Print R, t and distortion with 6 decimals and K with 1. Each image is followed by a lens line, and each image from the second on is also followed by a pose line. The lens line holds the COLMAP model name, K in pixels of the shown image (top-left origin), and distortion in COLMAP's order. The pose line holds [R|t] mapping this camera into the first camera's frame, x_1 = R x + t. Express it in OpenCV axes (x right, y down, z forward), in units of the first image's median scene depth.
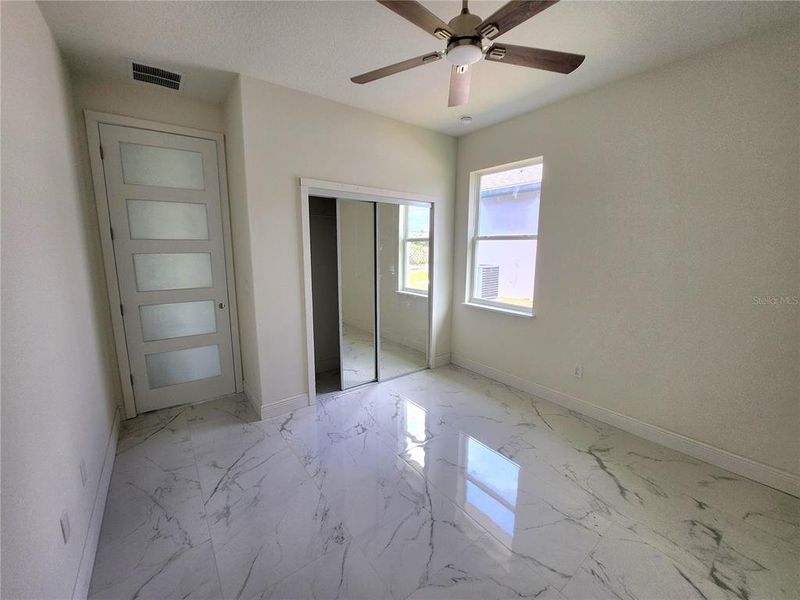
lens RADIAL K [[326.2, 0, 396.7], [0, 326.2, 300.5], [0, 0, 1]] dist [-0.012760, -0.000461]
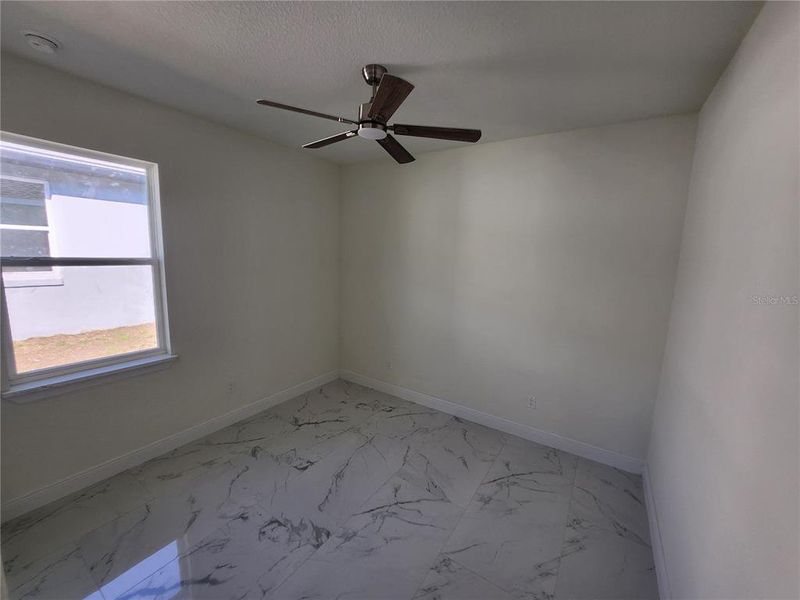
lens RADIAL K [[326.2, 0, 396.7], [0, 326.2, 300.5], [0, 0, 1]] dist [-0.012760, -0.000461]
pose [[-0.350797, -0.156116, 0.923347, -0.773865], [0.115720, 0.971222, 0.208175, -0.292407], [-0.929274, 0.179876, -0.322636, 1.055674]]
